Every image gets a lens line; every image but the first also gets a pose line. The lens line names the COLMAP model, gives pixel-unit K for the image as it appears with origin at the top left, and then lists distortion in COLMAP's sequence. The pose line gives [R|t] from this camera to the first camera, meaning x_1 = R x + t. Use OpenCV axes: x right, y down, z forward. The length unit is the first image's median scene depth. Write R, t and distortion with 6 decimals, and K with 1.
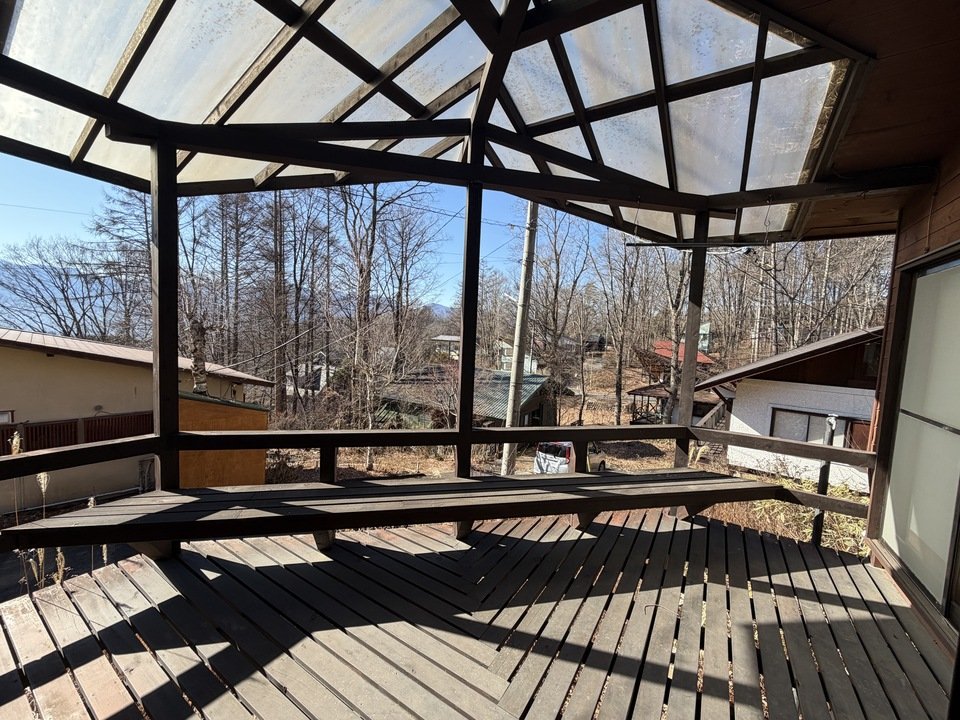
lens RADIAL K [[378.9, 0, 476.2], [0, 378.9, 360.4], [0, 0, 1]] dist [-0.000948, 0.000272]
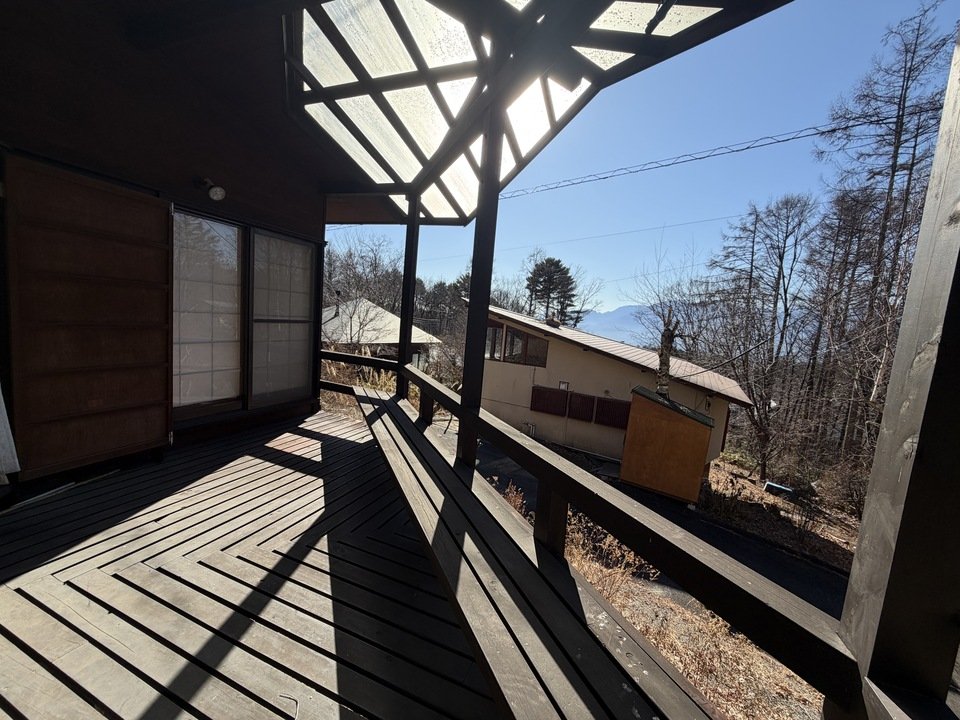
lens RADIAL K [[378.9, 0, 476.2], [0, 378.9, 360.4], [0, 0, 1]] dist [-0.000948, 0.000272]
pose [[0.190296, 0.080283, -0.978439, 0.689246], [-0.147755, 0.987640, 0.052301, 0.030169], [0.970544, 0.134616, 0.199806, 0.715337]]
